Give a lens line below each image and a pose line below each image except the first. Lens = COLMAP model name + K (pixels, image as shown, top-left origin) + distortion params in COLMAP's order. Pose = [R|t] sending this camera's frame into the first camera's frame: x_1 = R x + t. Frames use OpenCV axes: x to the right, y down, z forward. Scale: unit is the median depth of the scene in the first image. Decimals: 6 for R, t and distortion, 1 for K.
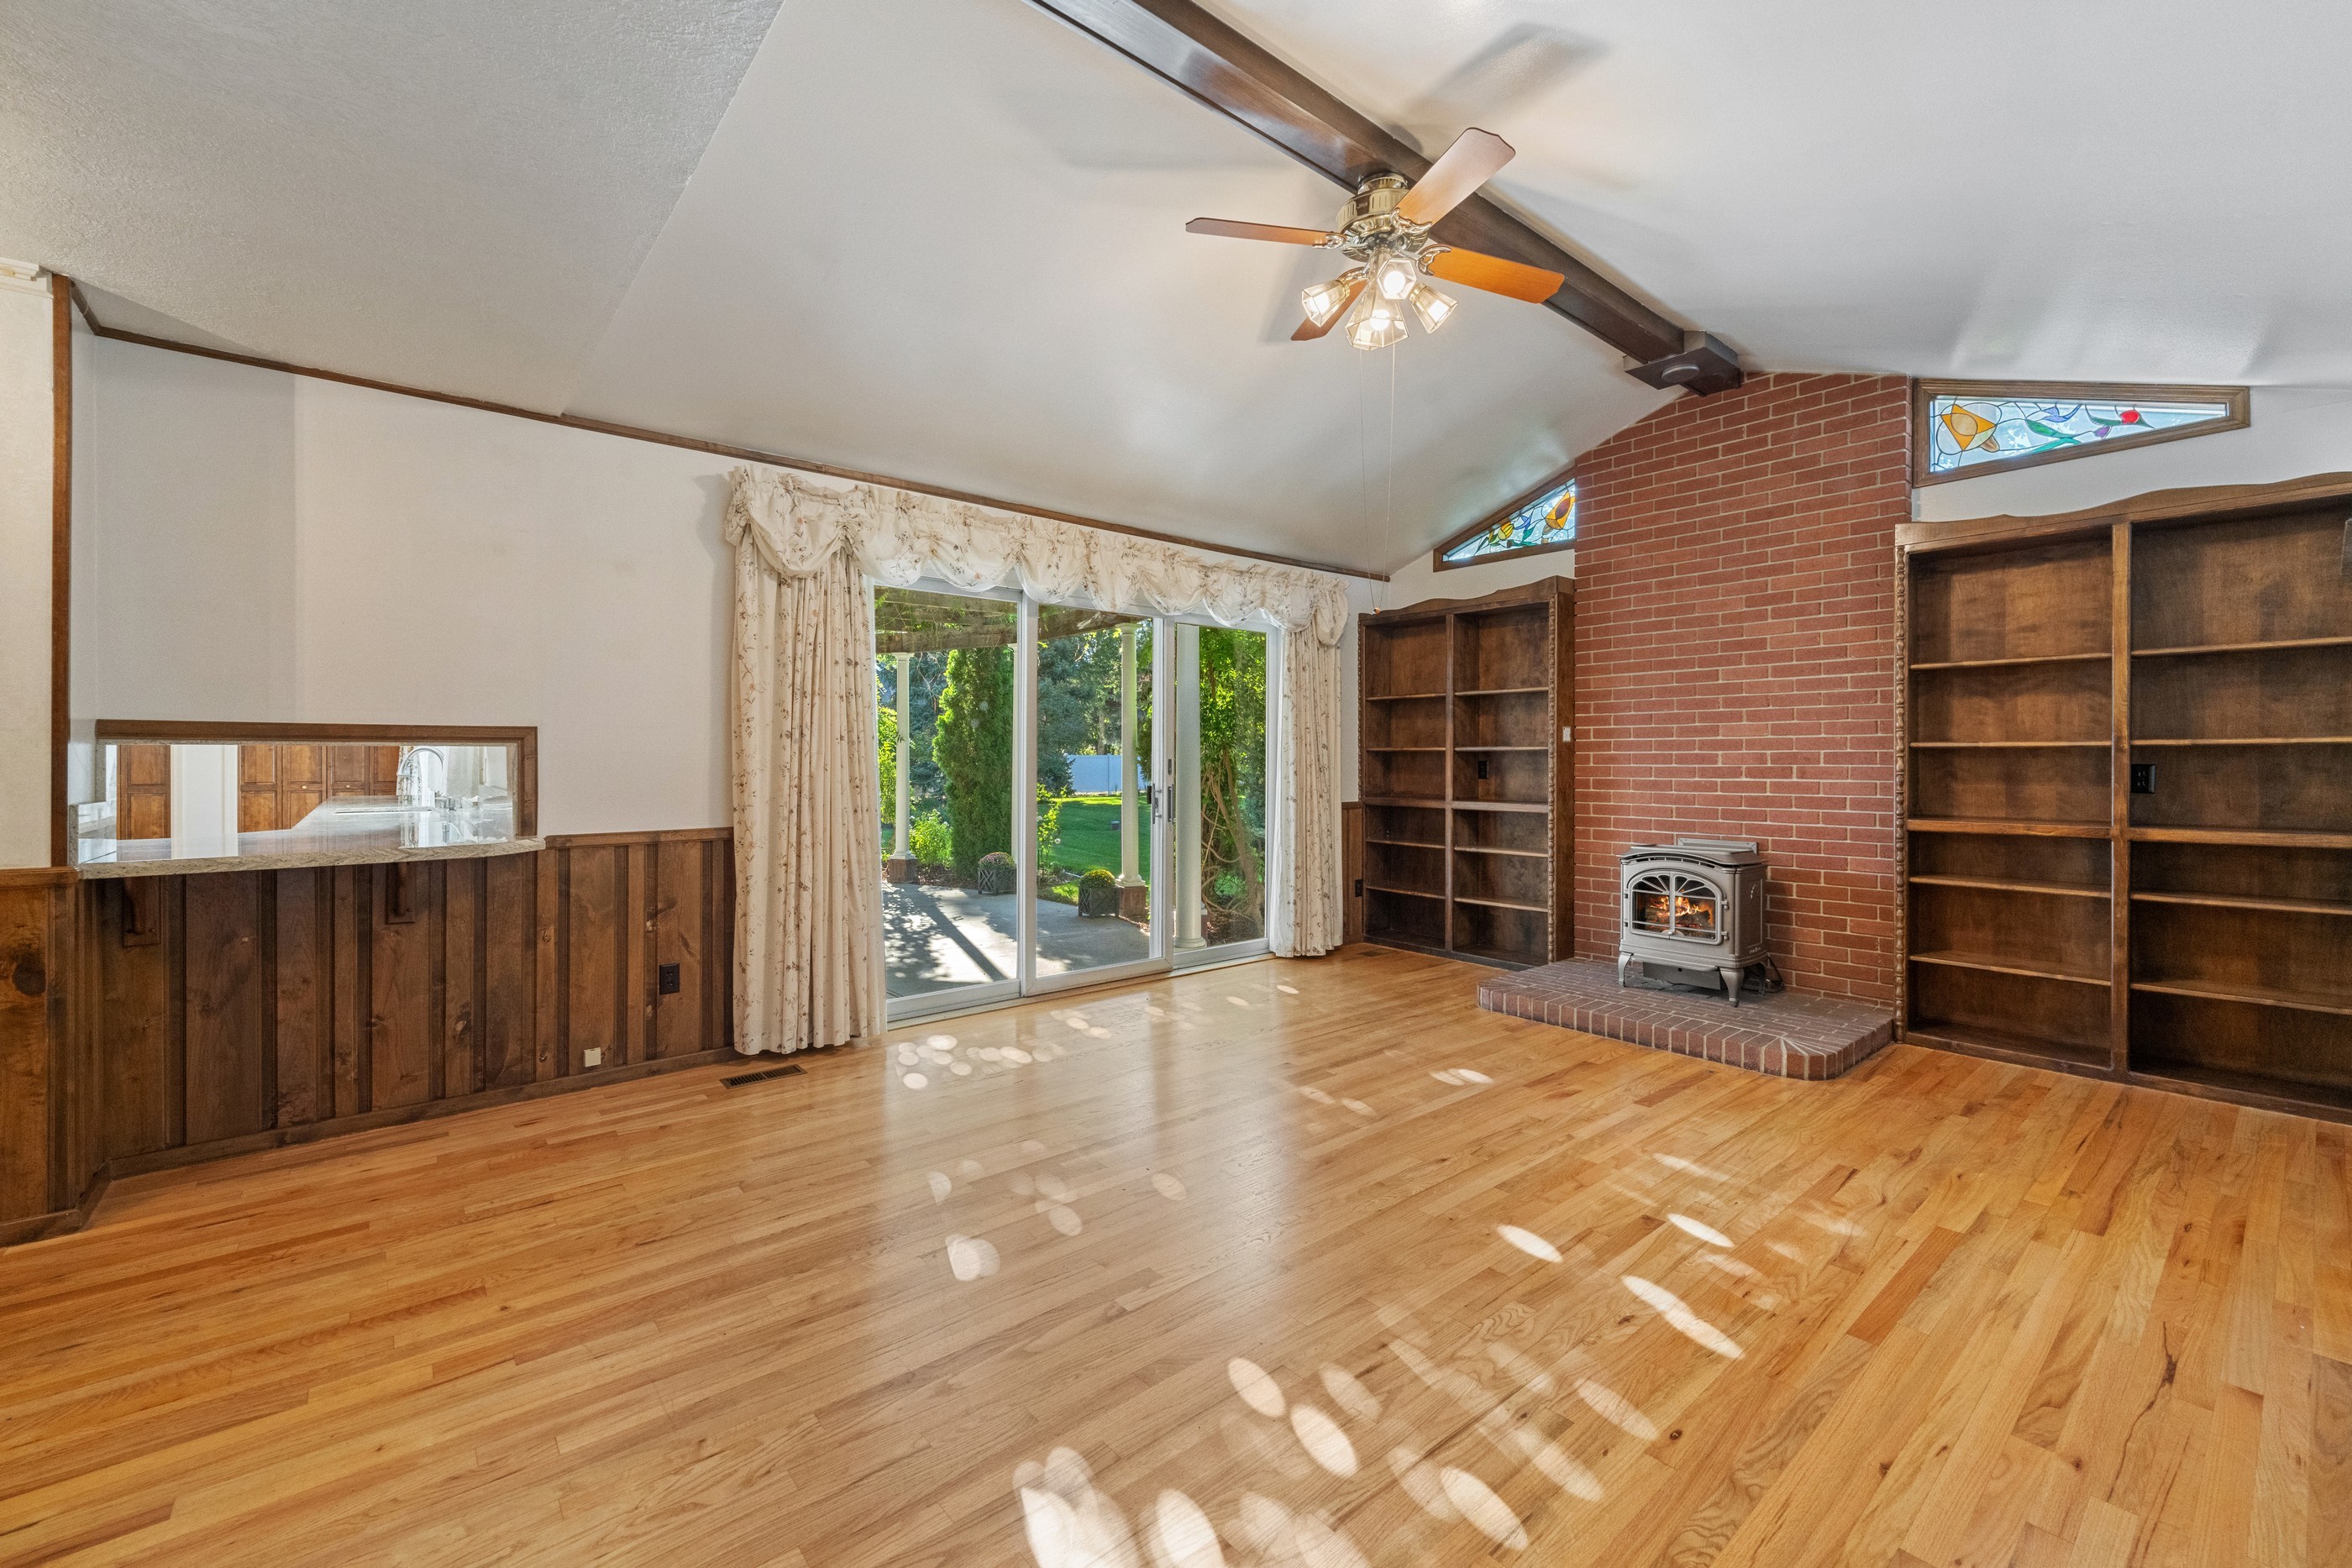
lens RADIAL K [[958.8, 0, 1183.5], [0, 958.8, 766.3], [0, 0, 1]] dist [0.001245, -0.001075]
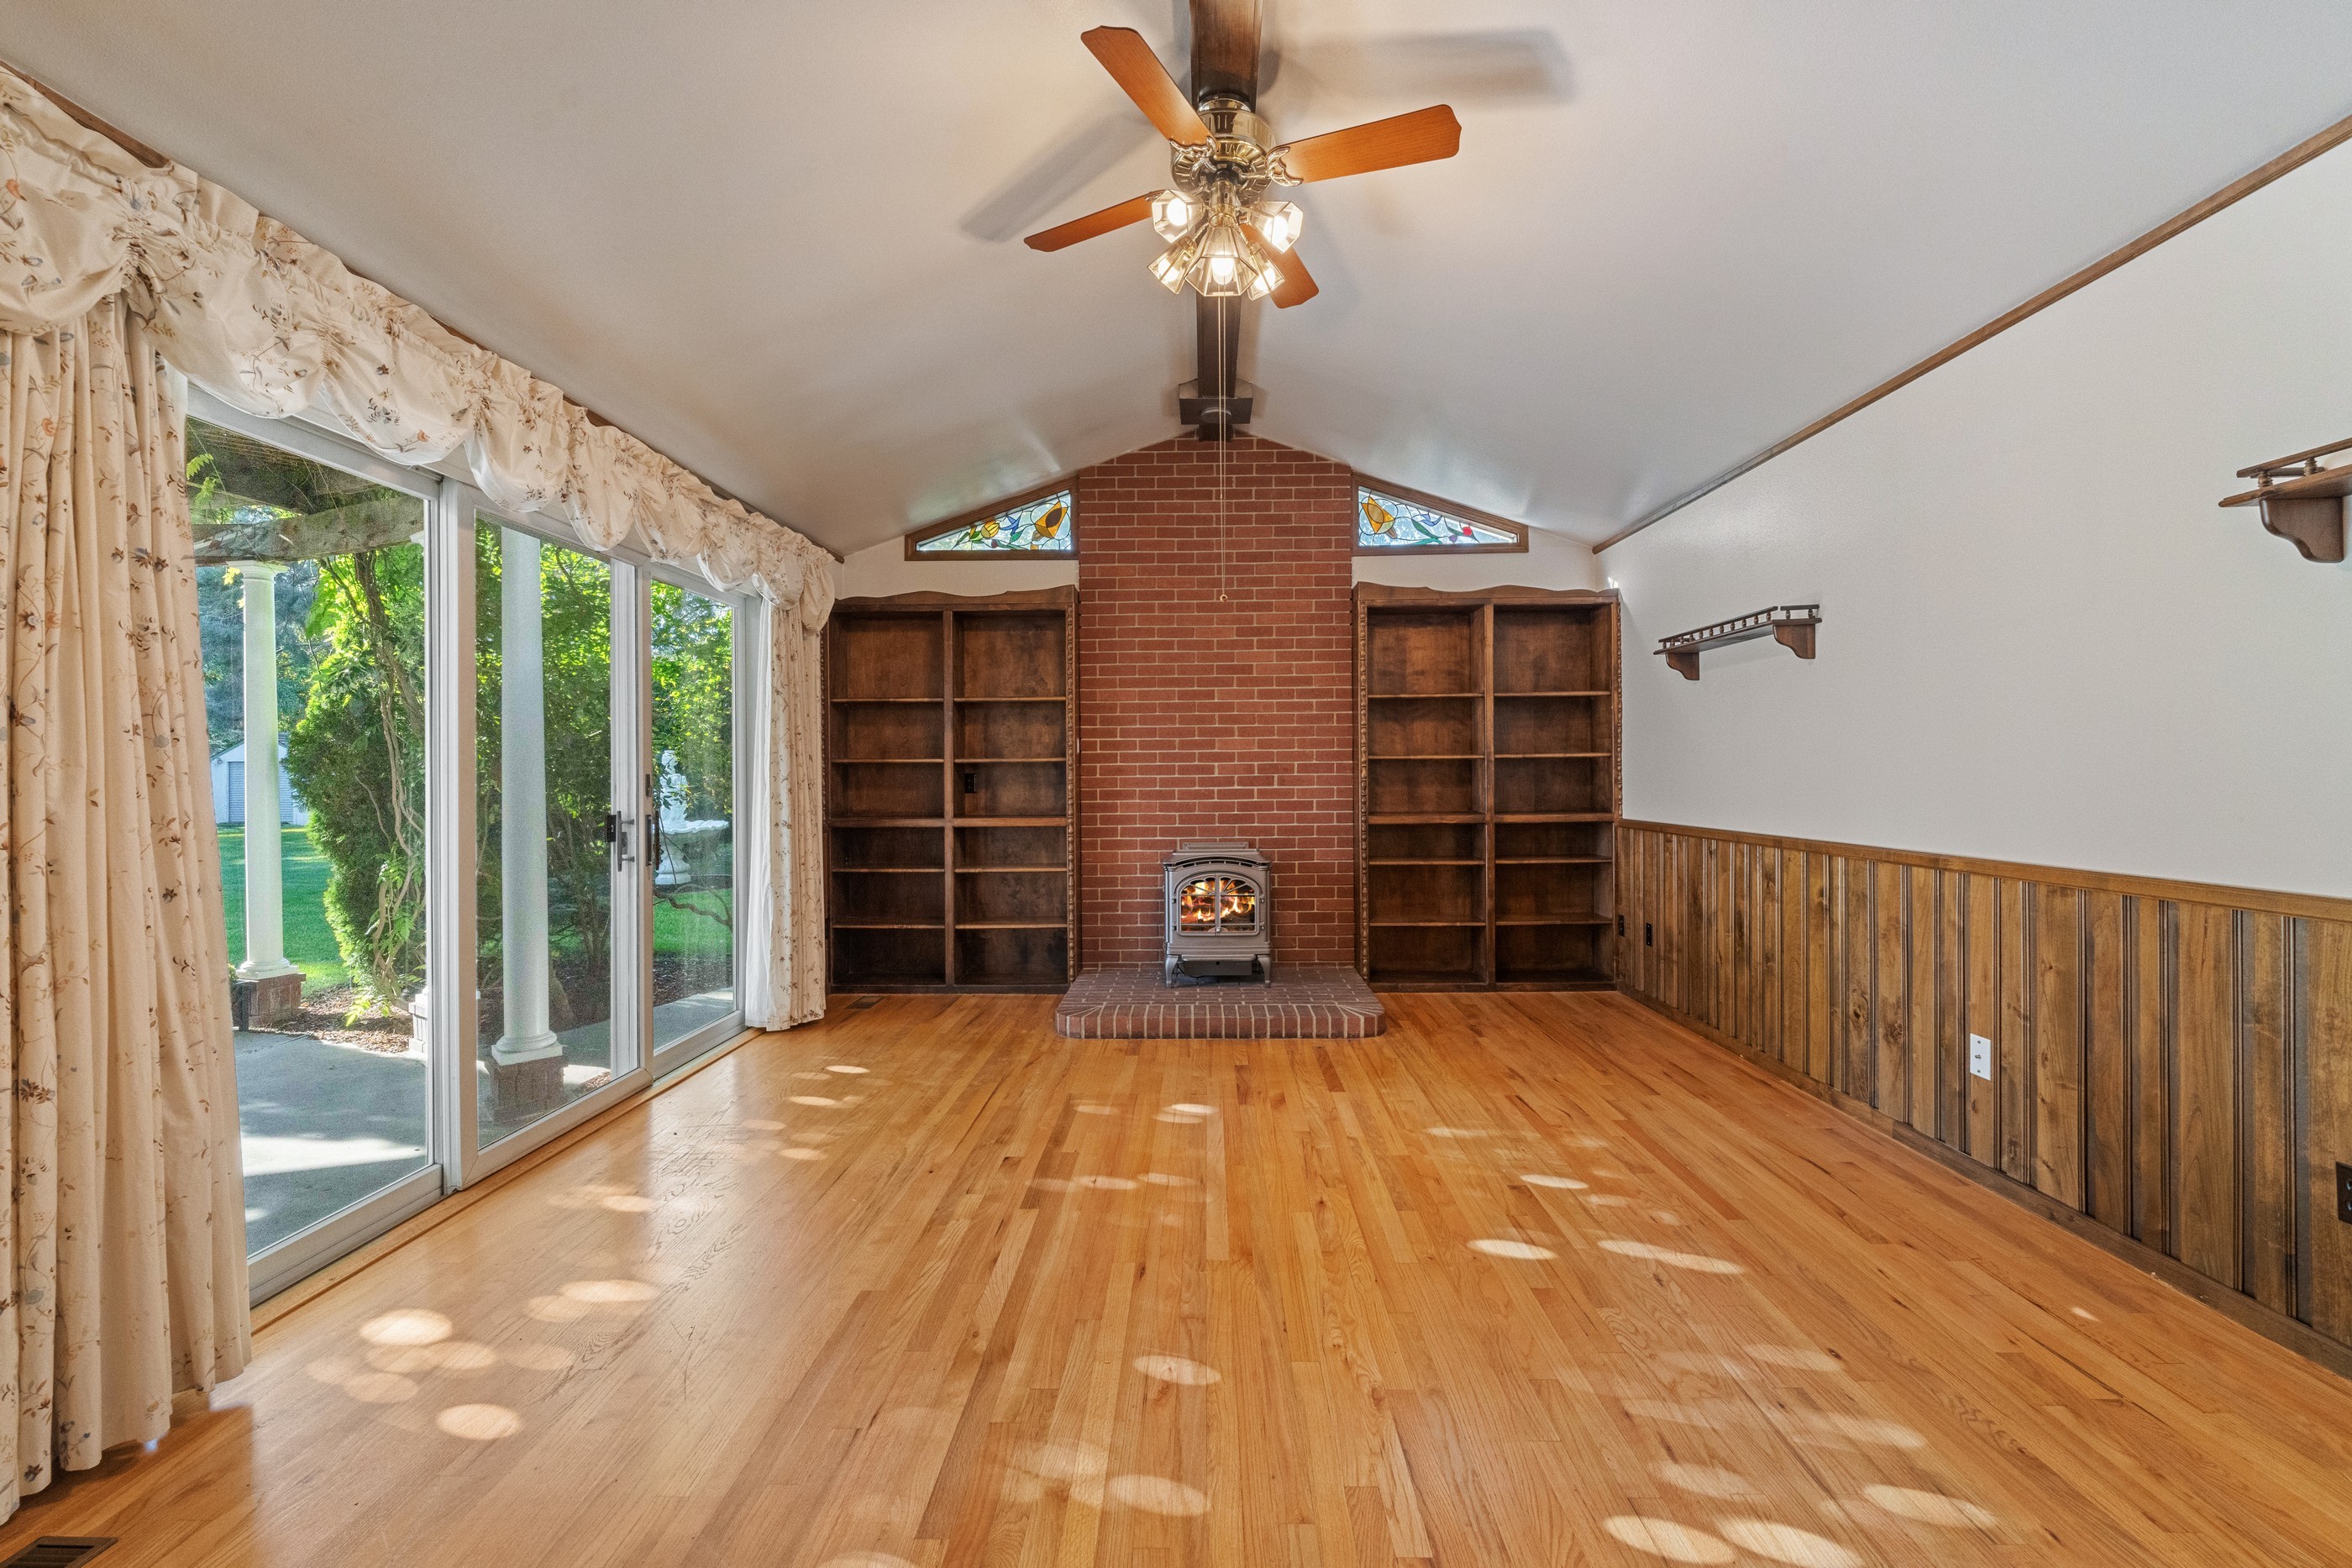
lens RADIAL K [[958.8, 0, 1174.0], [0, 958.8, 774.2], [0, 0, 1]] dist [0.001245, -0.001075]
pose [[0.659248, -0.008105, 0.751882, -0.360646], [0.013625, 0.999906, -0.001168, -0.001944], [-0.751802, 0.011015, 0.659297, 0.346502]]
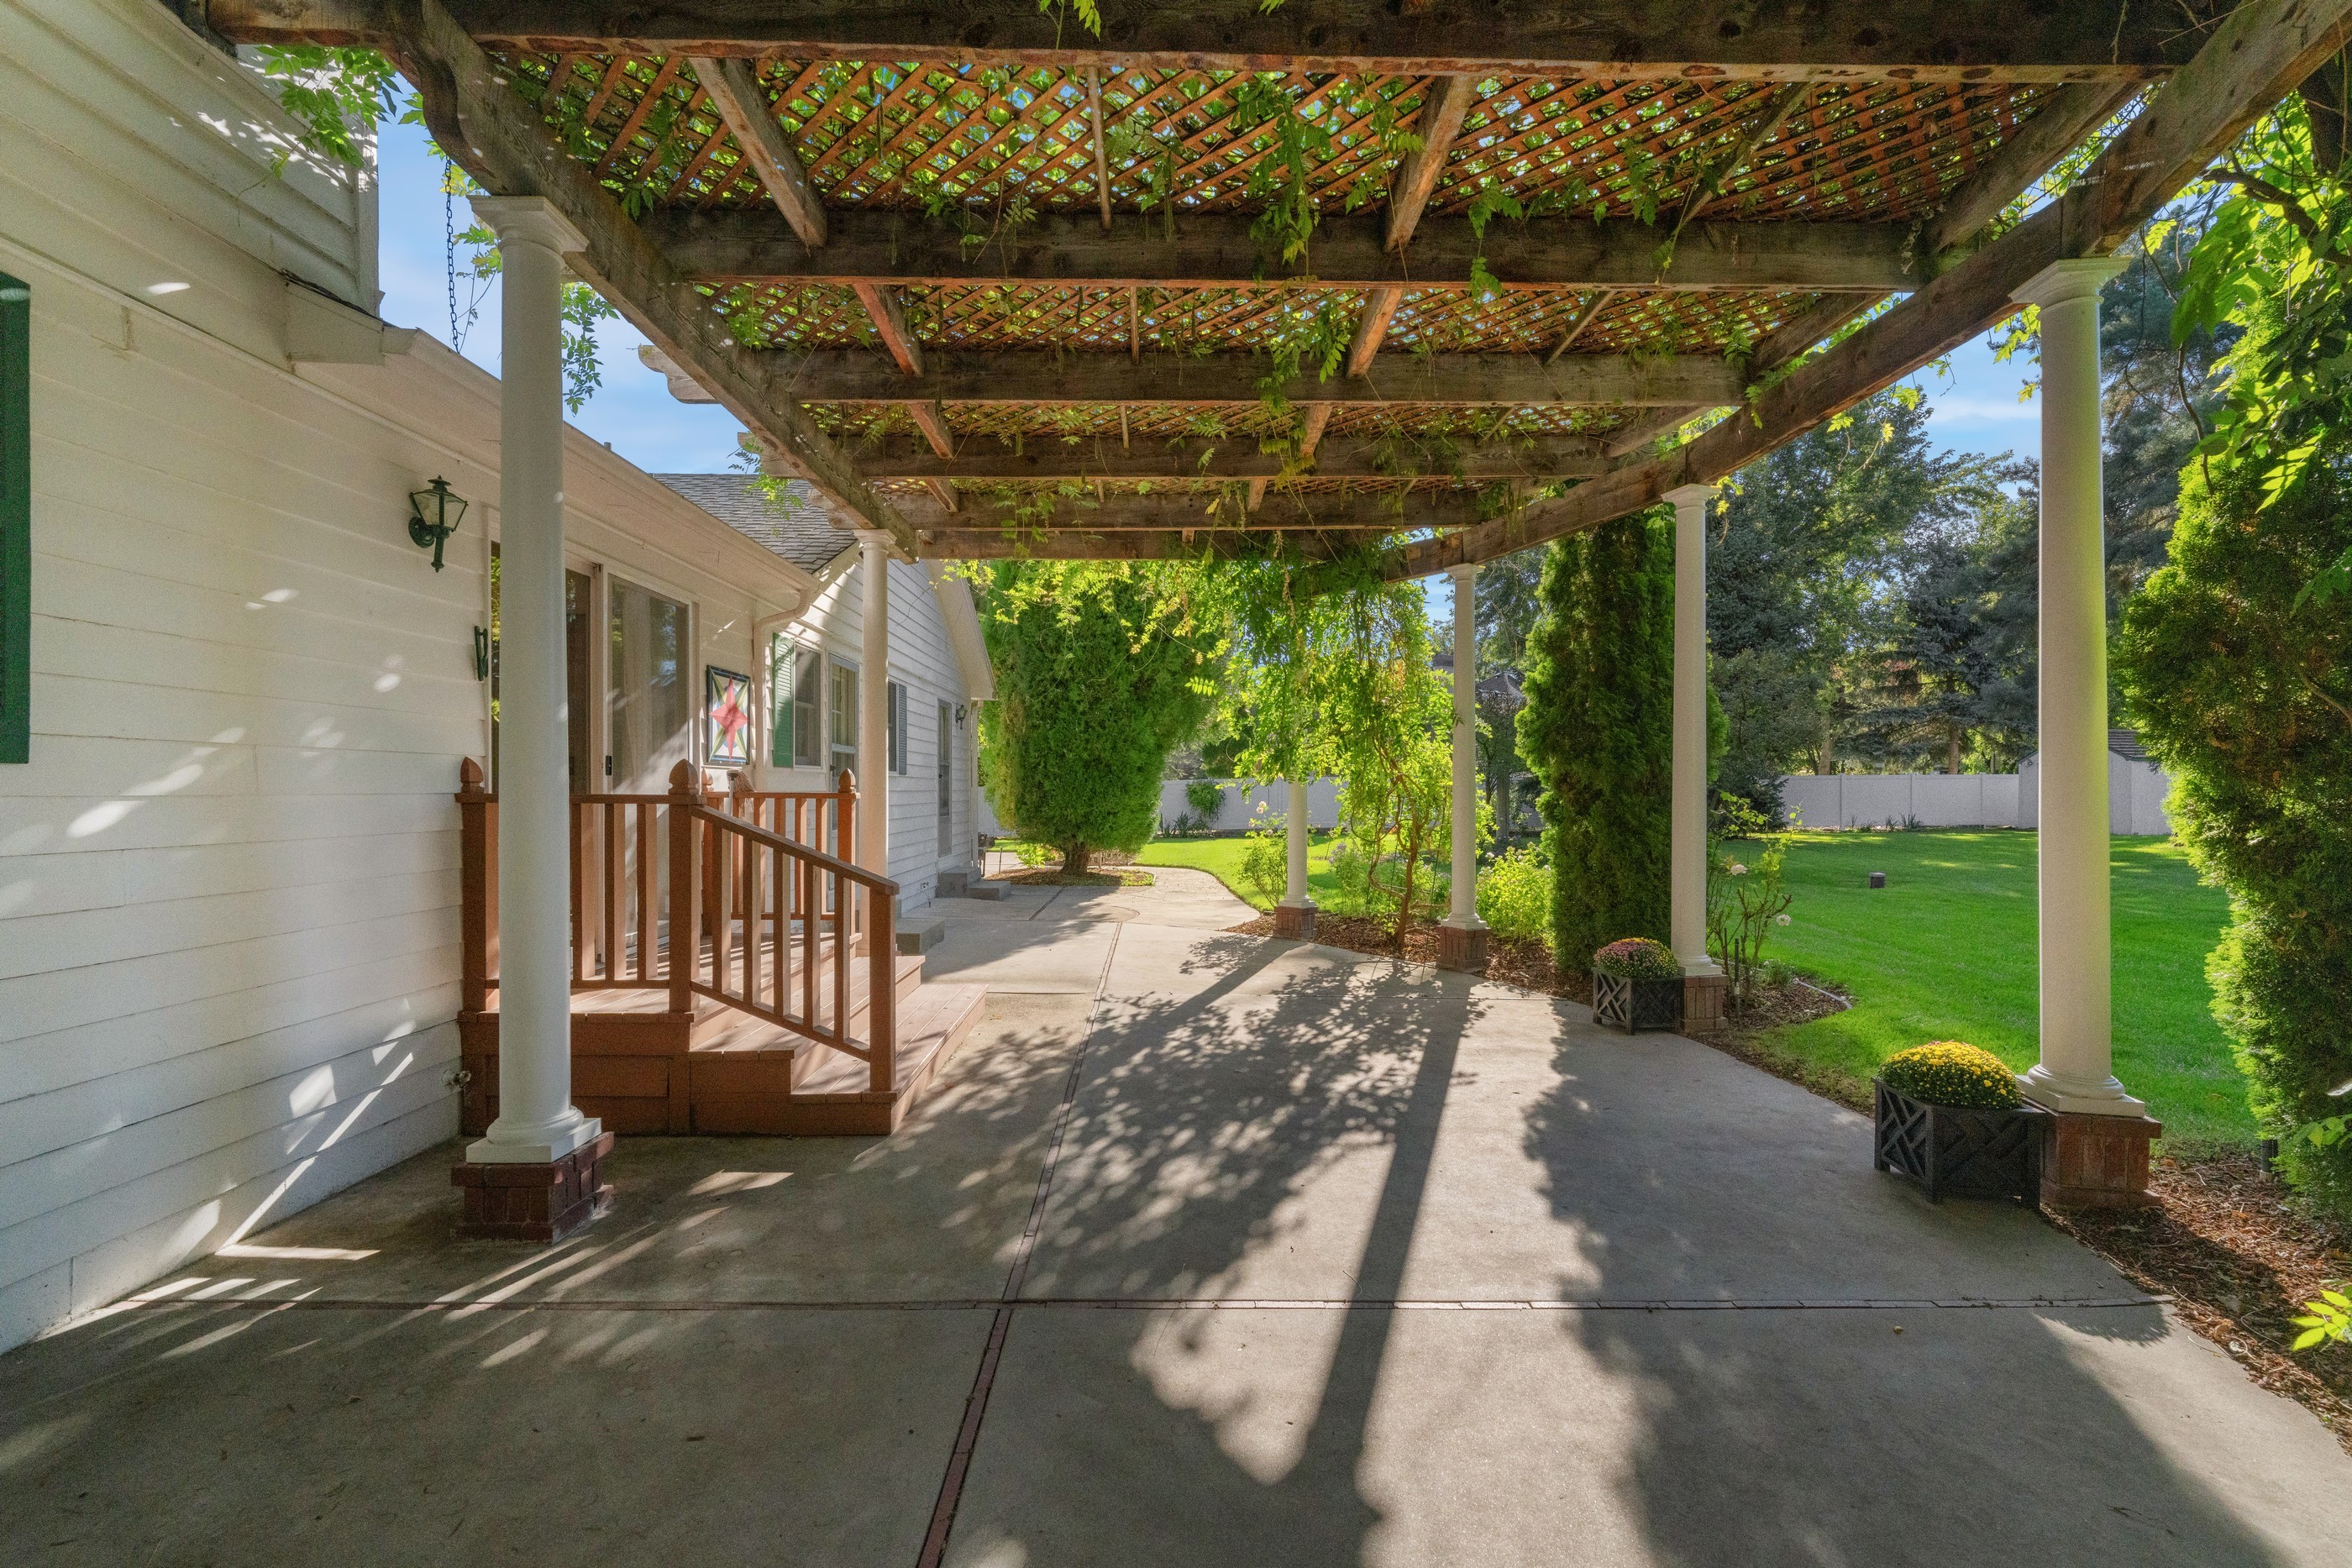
lens RADIAL K [[958.8, 0, 1175.4], [0, 958.8, 782.8], [0, 0, 1]] dist [0.001245, -0.001075]
pose [[0.783227, -0.005545, -0.621712, -0.242253], [-0.004970, 0.999872, -0.015178, 0.065593], [0.621717, 0.014978, 0.783099, 1.506218]]
